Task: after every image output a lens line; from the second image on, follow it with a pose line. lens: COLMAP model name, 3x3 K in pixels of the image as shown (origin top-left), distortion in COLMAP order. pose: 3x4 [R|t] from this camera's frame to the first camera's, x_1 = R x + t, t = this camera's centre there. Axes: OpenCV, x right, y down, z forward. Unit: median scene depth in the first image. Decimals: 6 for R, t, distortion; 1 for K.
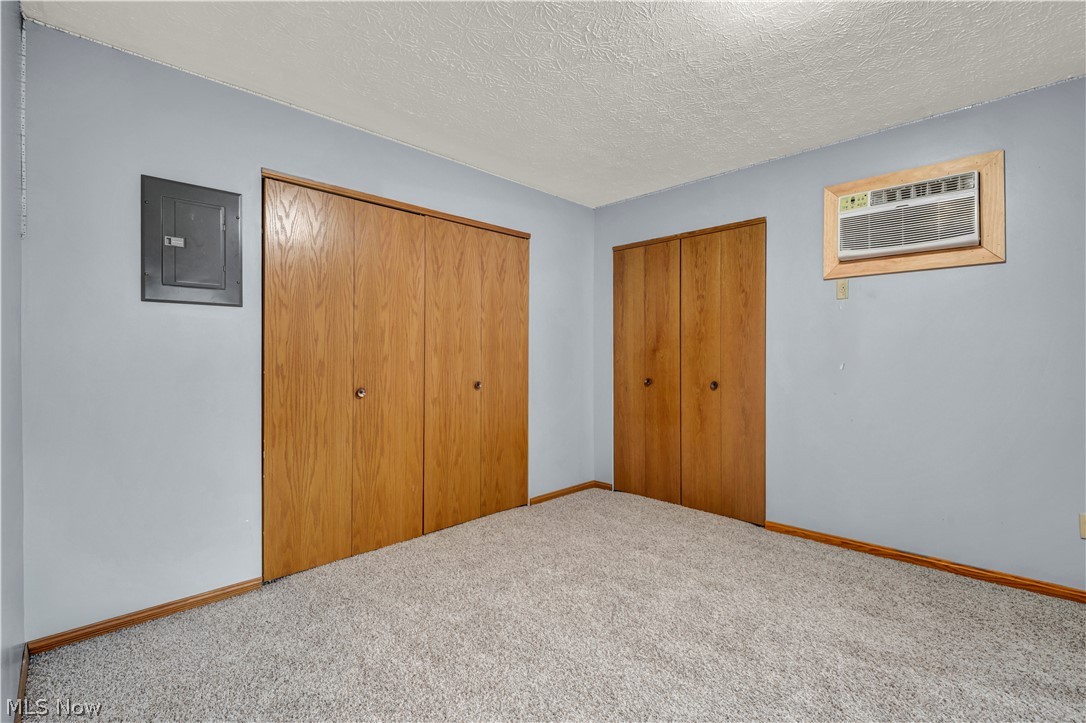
lens RADIAL K [[500.9, 0, 543.0], [0, 500.9, 361.5], [0, 0, 1]] dist [0.001650, -0.022597]
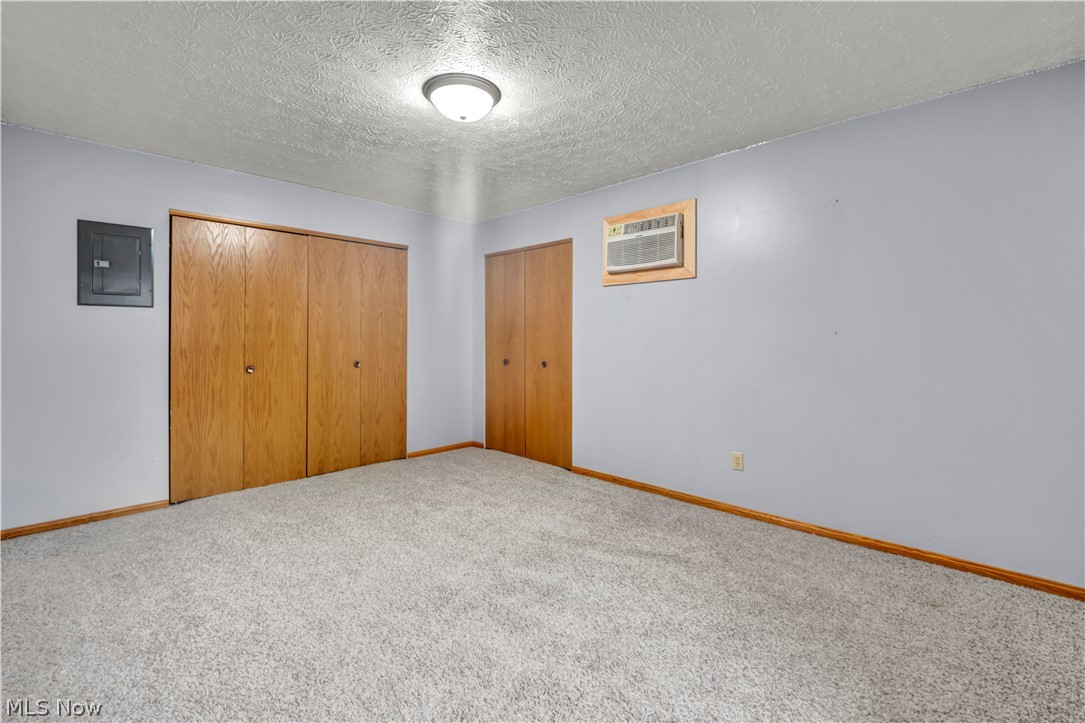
lens RADIAL K [[473.9, 0, 539.0], [0, 473.9, 343.5], [0, 0, 1]] dist [-0.016368, -0.011305]
pose [[0.999161, 0.002292, 0.040890, 0.355663], [-0.002219, 0.999996, -0.001825, -0.006128], [-0.040894, 0.001733, 0.999162, -0.296222]]
